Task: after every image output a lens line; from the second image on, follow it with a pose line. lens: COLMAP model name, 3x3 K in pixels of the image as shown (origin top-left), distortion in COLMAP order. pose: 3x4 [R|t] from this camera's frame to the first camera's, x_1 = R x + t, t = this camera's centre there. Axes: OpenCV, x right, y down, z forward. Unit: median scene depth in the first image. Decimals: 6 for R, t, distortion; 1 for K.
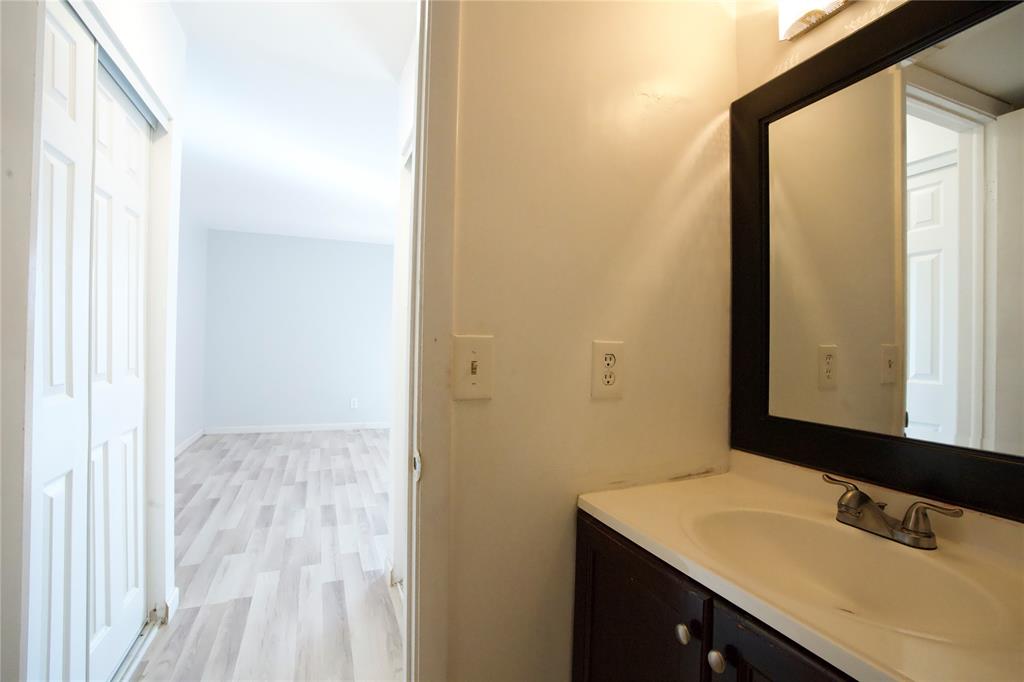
lens RADIAL K [[470.8, 0, 514.7], [0, 470.8, 339.8], [0, 0, 1]] dist [-0.072055, 0.028991]
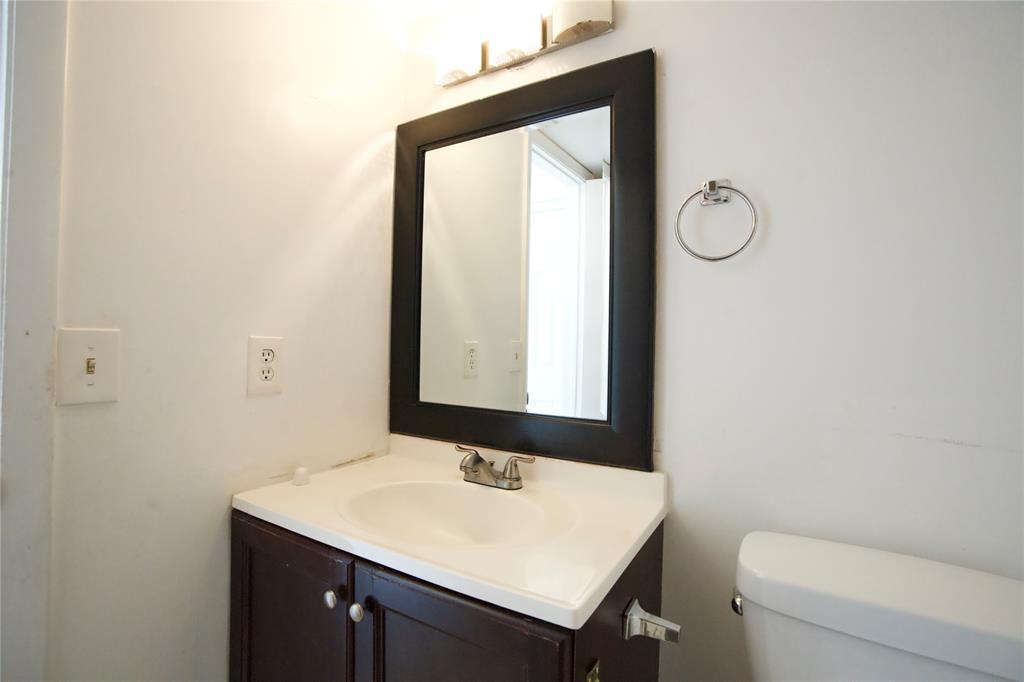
lens RADIAL K [[470.8, 0, 514.7], [0, 470.8, 339.8], [0, 0, 1]] dist [-0.072055, 0.028991]
pose [[0.805095, 0.005474, 0.593121, 0.043502], [-0.011344, 0.999917, 0.006170, -0.002203], [-0.593037, -0.011696, 0.805090, -0.109824]]
